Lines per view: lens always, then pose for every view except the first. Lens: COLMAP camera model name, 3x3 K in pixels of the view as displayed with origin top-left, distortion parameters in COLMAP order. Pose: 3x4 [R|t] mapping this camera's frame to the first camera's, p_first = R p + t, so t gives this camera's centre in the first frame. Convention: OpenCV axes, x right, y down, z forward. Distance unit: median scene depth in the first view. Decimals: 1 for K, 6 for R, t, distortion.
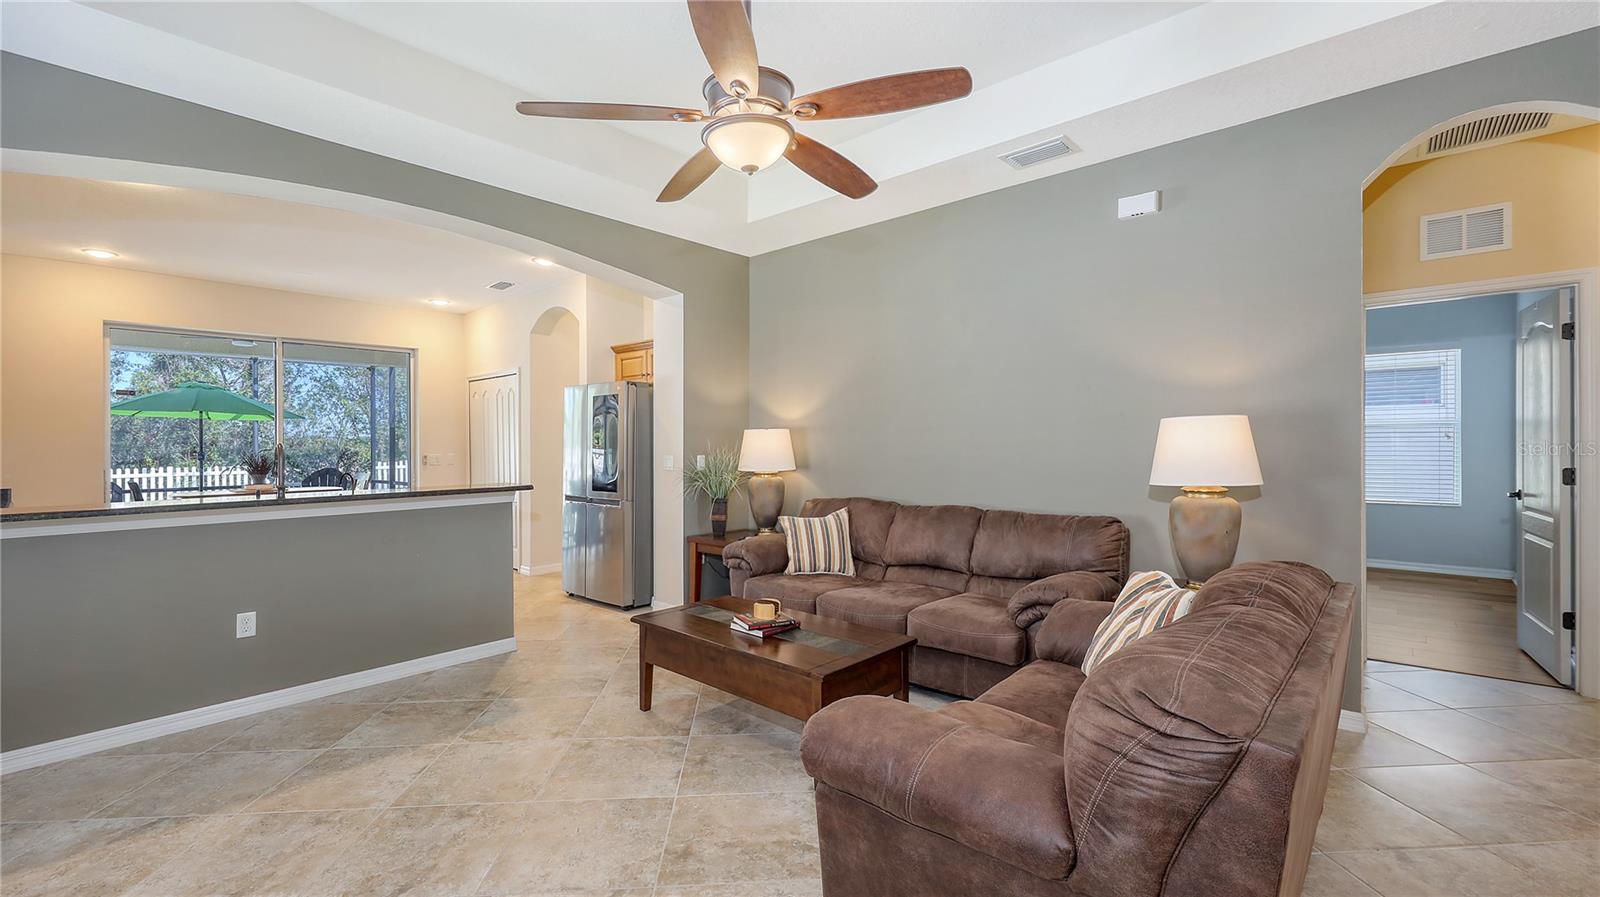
lens RADIAL K [[689.0, 0, 800.0], [0, 689.0, 448.5], [0, 0, 1]] dist [0.017794, 0.000132]
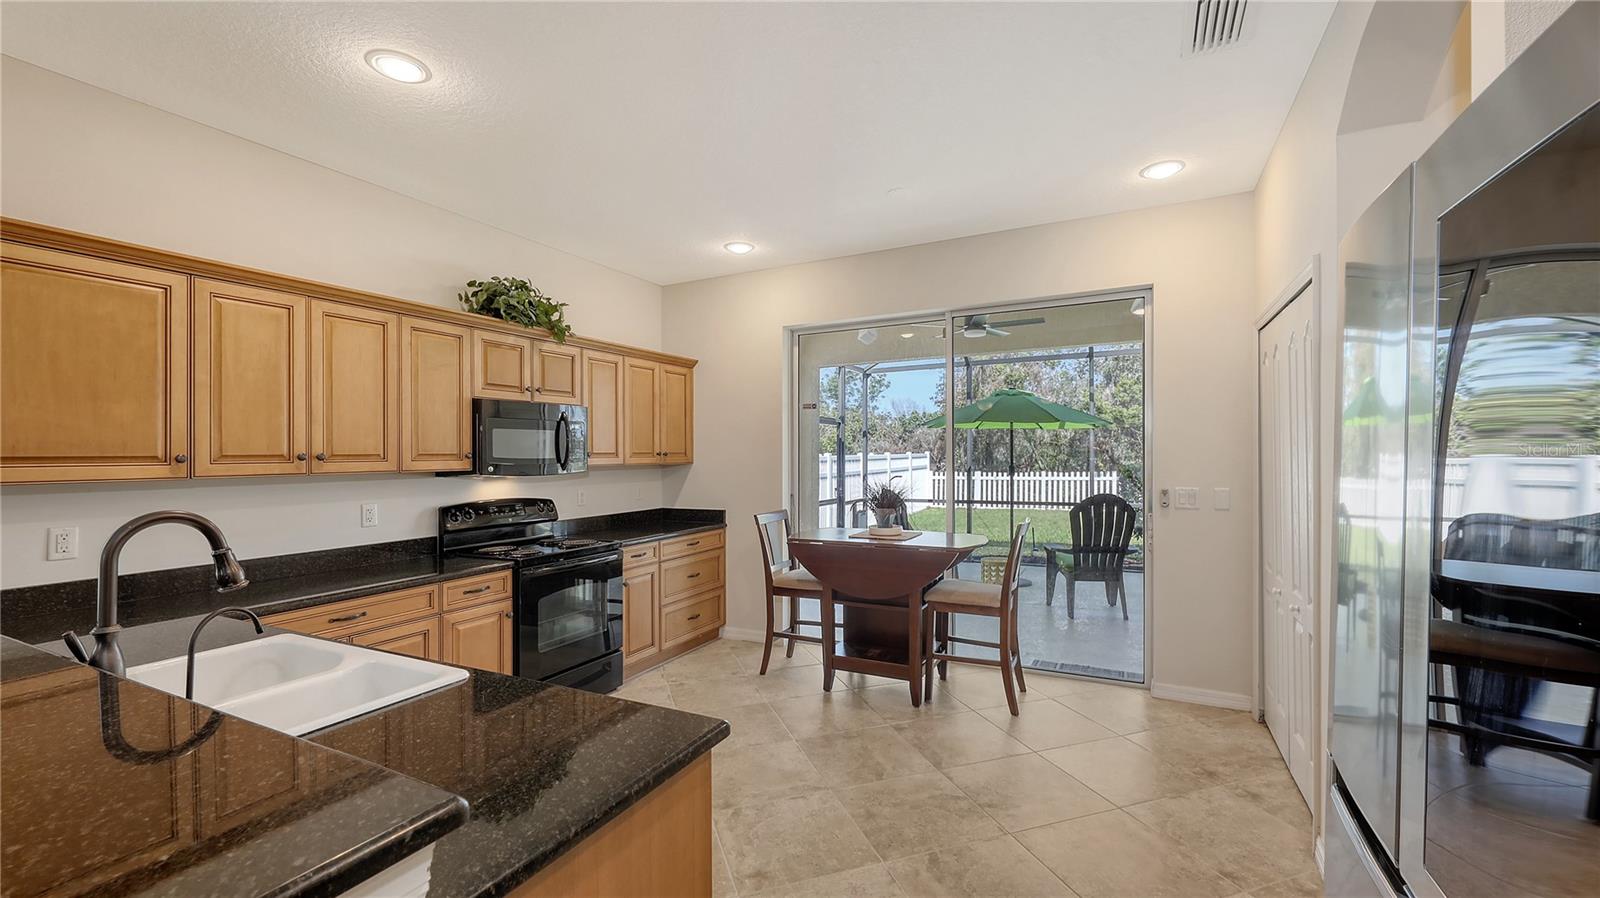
lens RADIAL K [[659.6, 0, 818.2], [0, 659.6, 430.2], [0, 0, 1]] dist [0.007661, -0.000080]
pose [[0.291972, -0.023450, -0.956139, -0.204827], [-0.003853, 0.999662, -0.025694, -0.033894], [0.956419, 0.011186, 0.291783, 0.923136]]
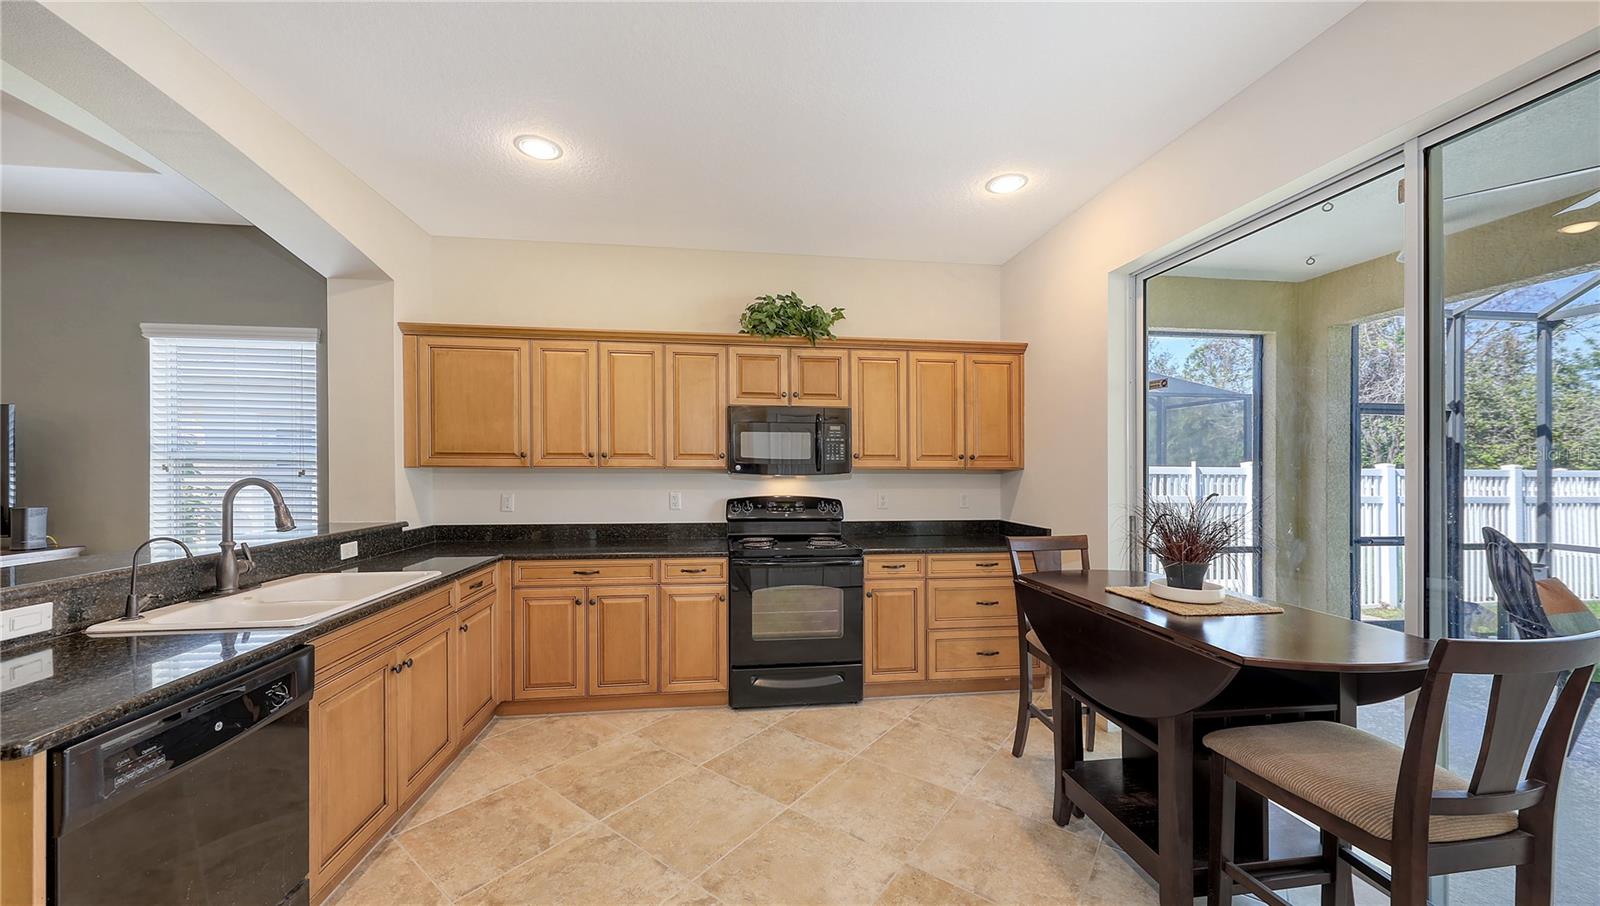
lens RADIAL K [[568.6, 0, 791.5], [0, 568.6, 463.9], [0, 0, 1]] dist [0.000925, 0.000080]
pose [[-0.645857, 0.001770, -0.763457, -0.495843], [-0.003069, 0.999983, 0.004915, -0.017685], [0.763453, 0.005517, -0.645840, 1.283224]]
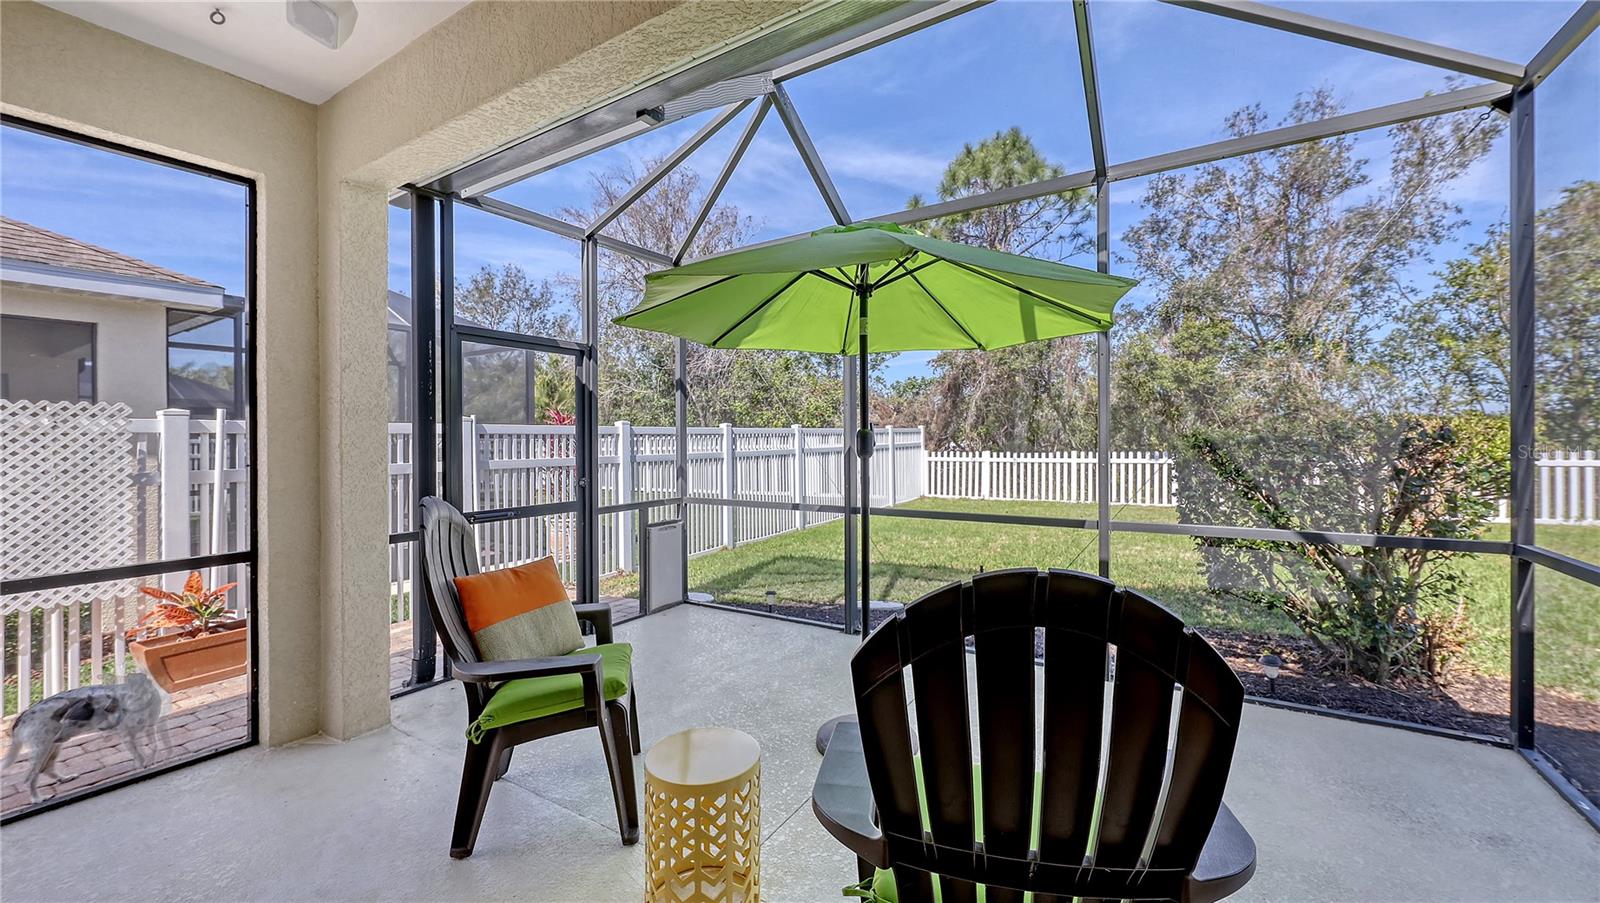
lens RADIAL K [[626.5, 0, 785.2], [0, 626.5, 441.4], [0, 0, 1]] dist [0.002058, -0.000065]
pose [[0.157598, 0.017538, -0.987348, -0.989478], [0.002357, 0.999833, 0.018136, 0.005145], [0.987501, -0.005186, 0.157530, 1.622764]]
